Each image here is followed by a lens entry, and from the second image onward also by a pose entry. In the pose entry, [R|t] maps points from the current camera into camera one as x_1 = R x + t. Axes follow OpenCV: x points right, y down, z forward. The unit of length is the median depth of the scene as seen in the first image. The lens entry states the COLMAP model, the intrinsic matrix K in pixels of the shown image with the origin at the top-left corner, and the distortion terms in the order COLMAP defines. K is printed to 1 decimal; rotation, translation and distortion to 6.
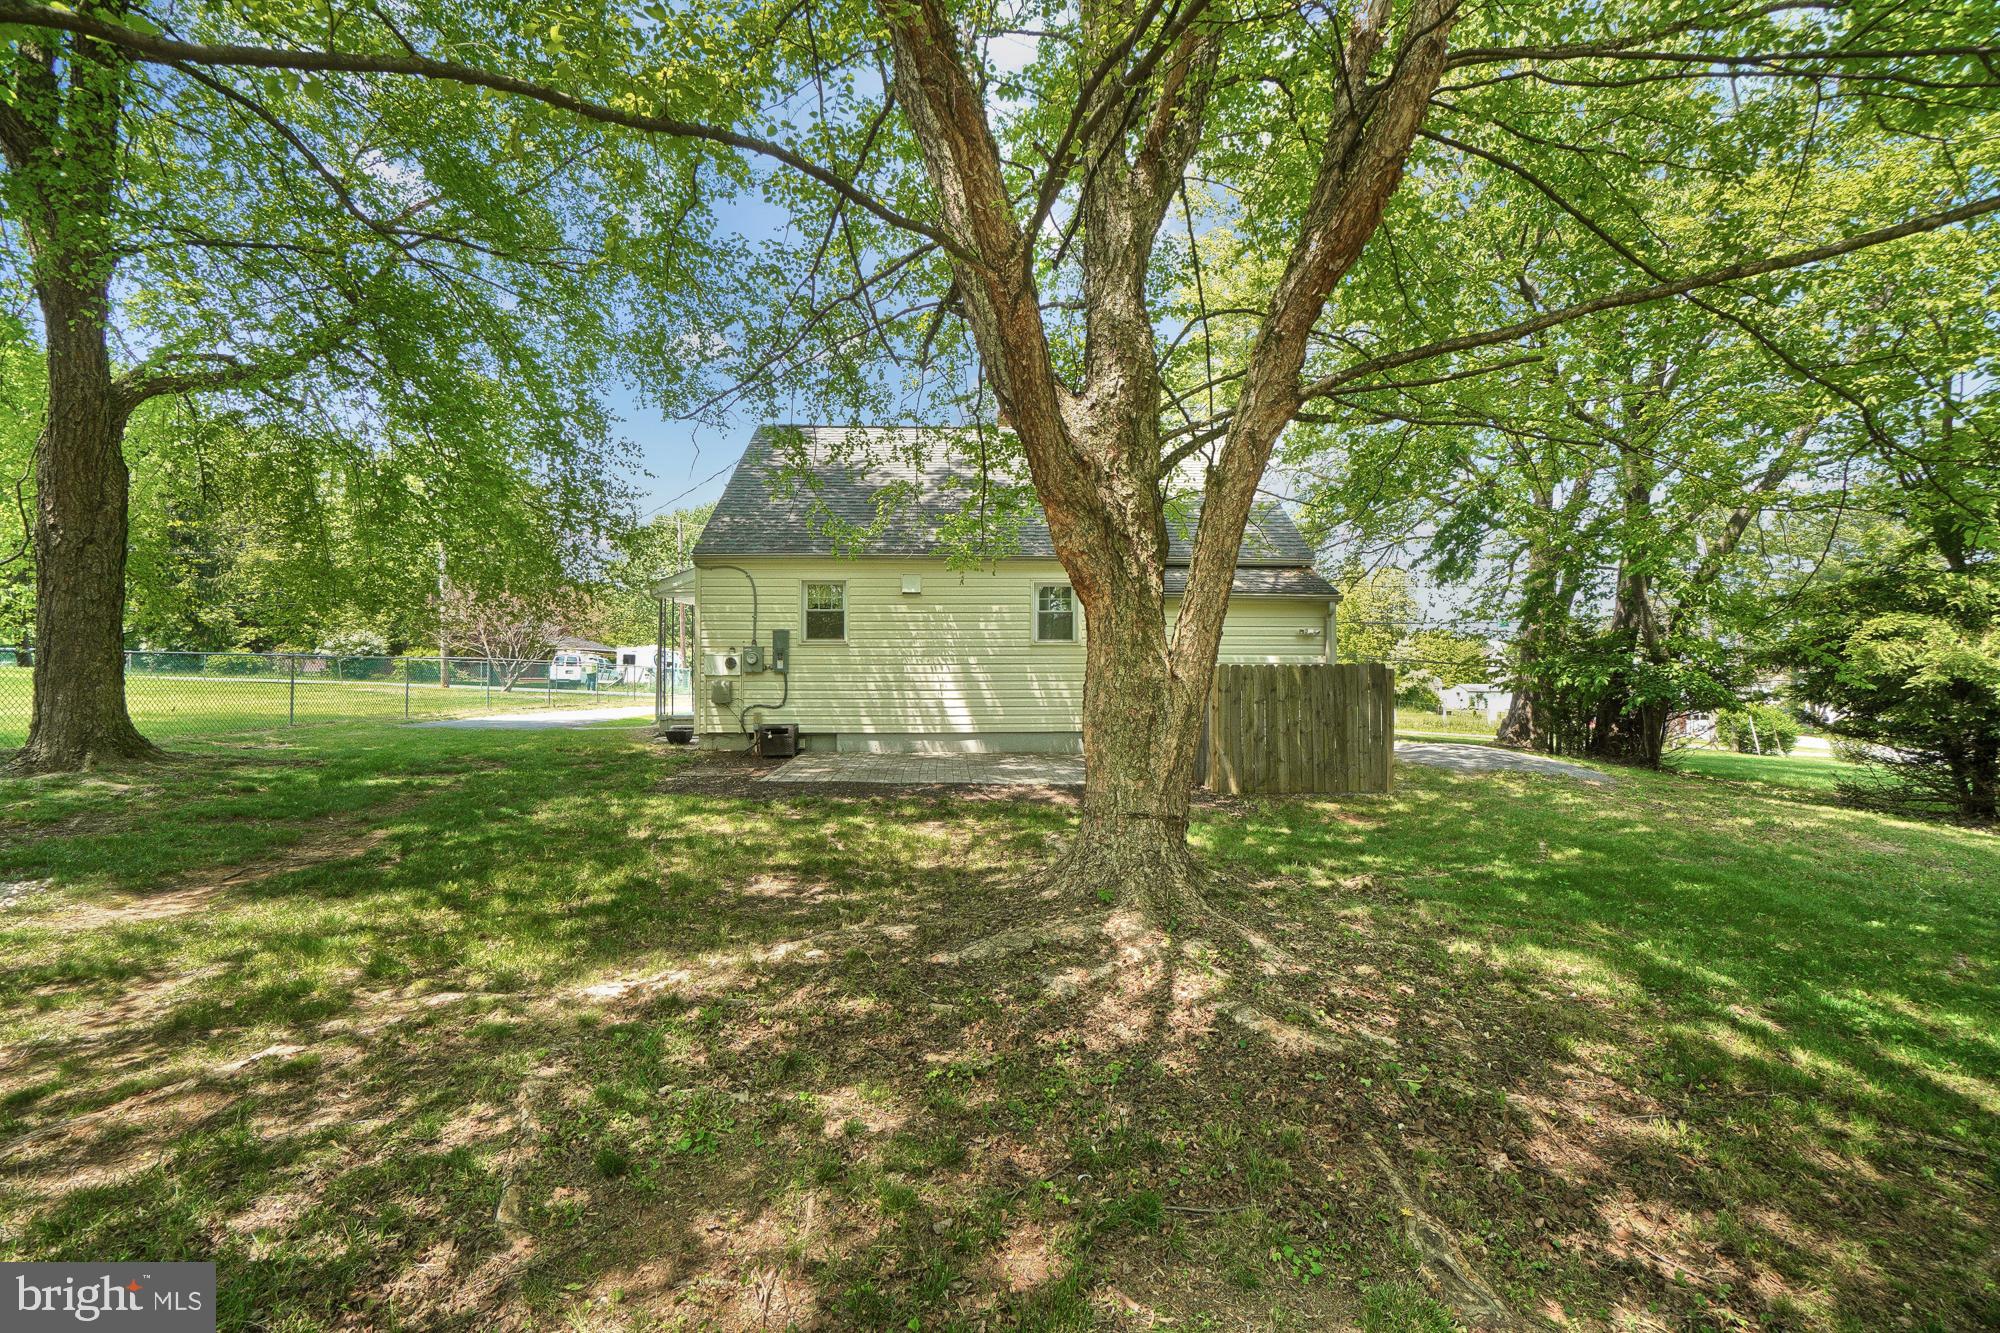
lens RADIAL K [[892.4, 0, 996.7], [0, 892.4, 670.4], [0, 0, 1]] dist [-0.045925, 0.012058]
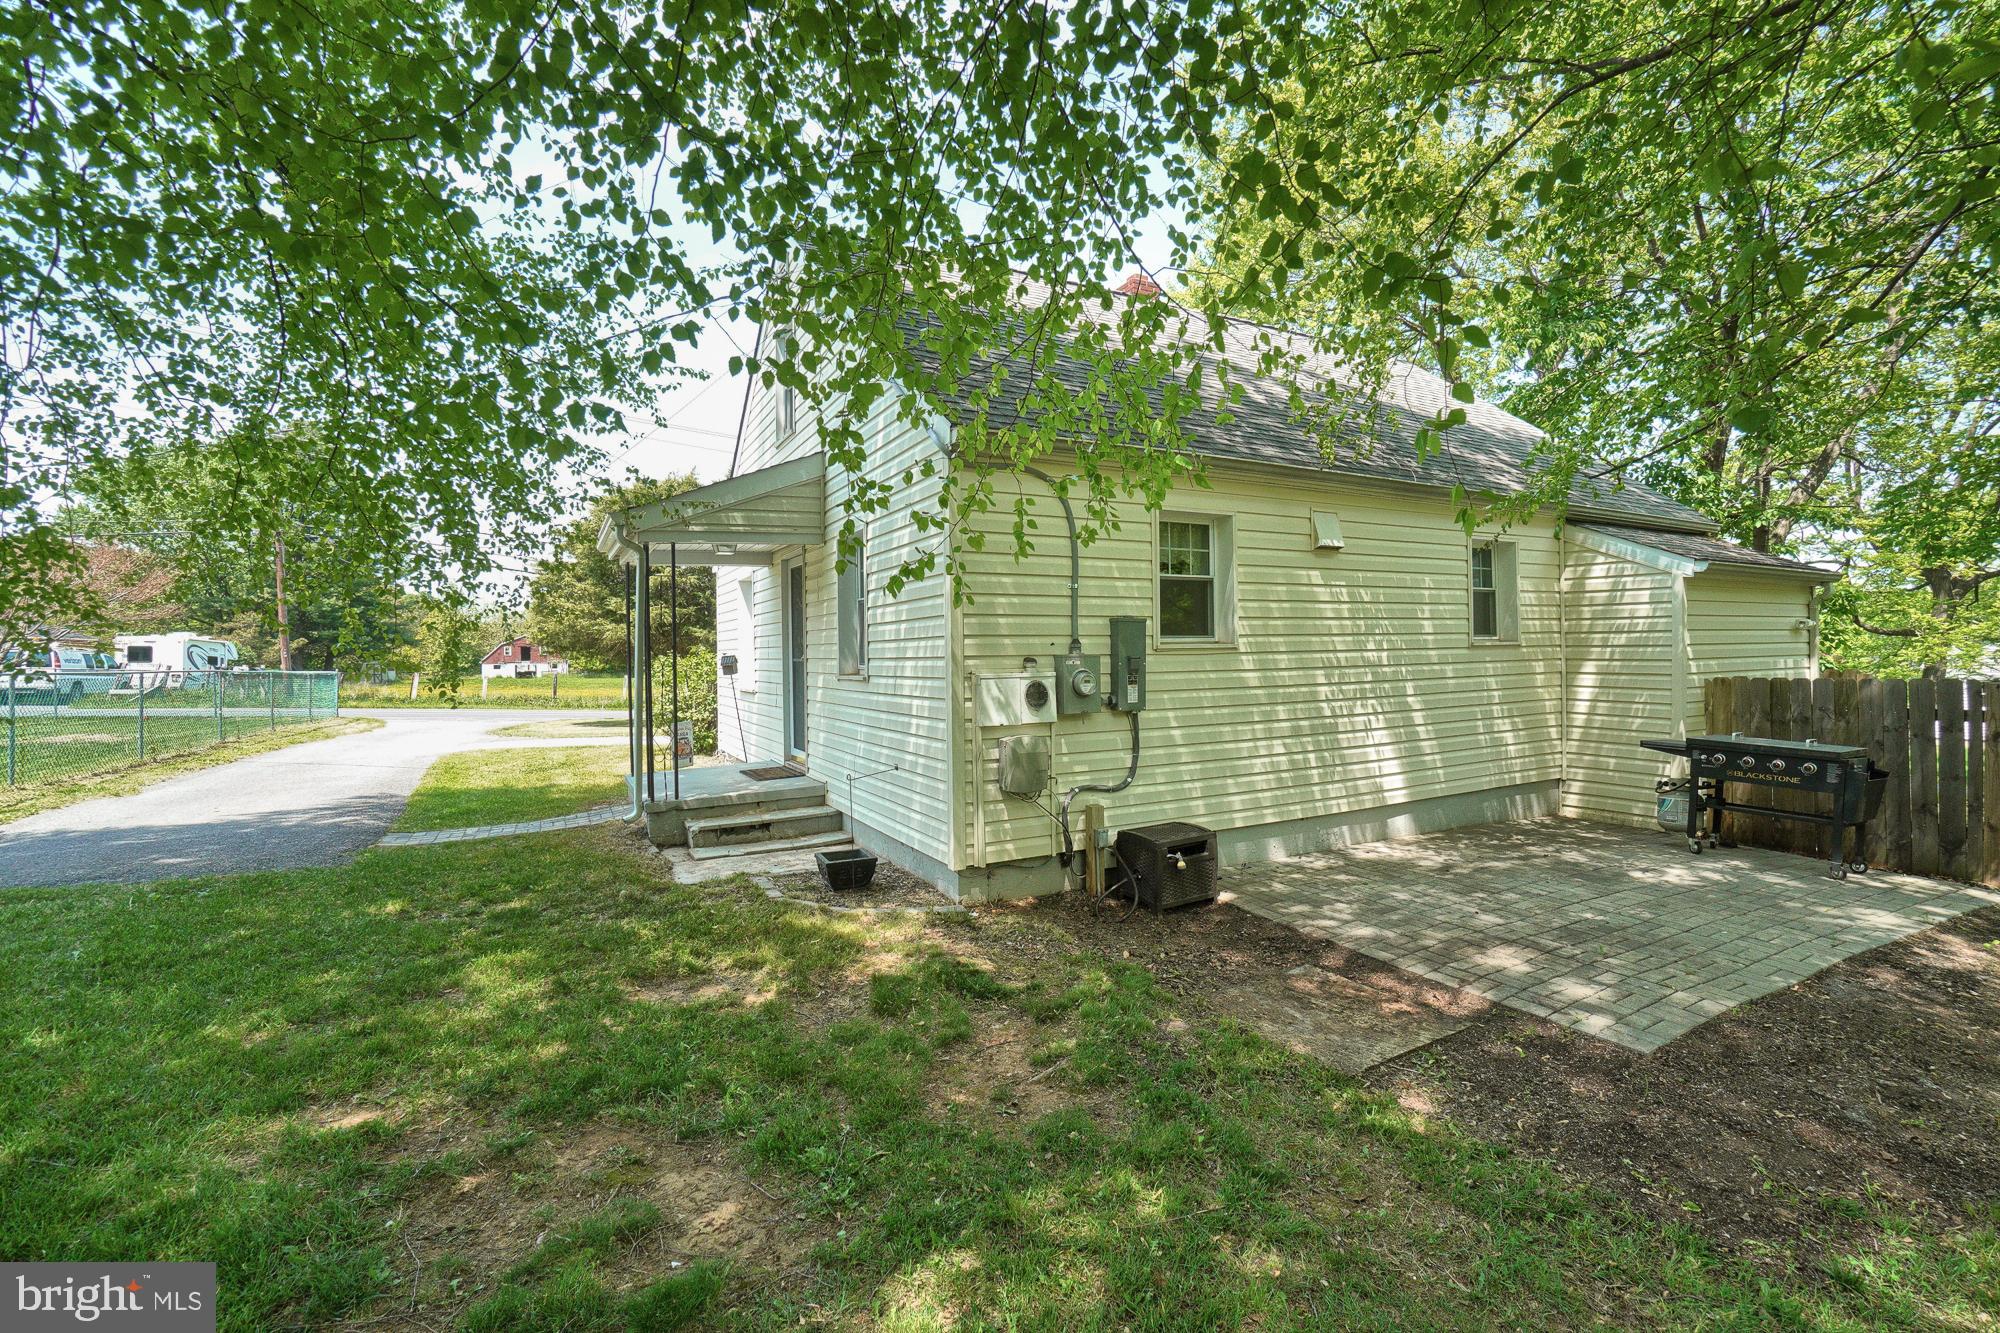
lens RADIAL K [[892.4, 0, 1001.4], [0, 892.4, 656.7], [0, 0, 1]] dist [-0.045925, 0.012058]
pose [[0.897825, -0.015392, 0.440084, -0.498389], [0.013046, 0.999880, 0.008354, -0.029856], [-0.440159, -0.001759, 0.897918, 0.617358]]
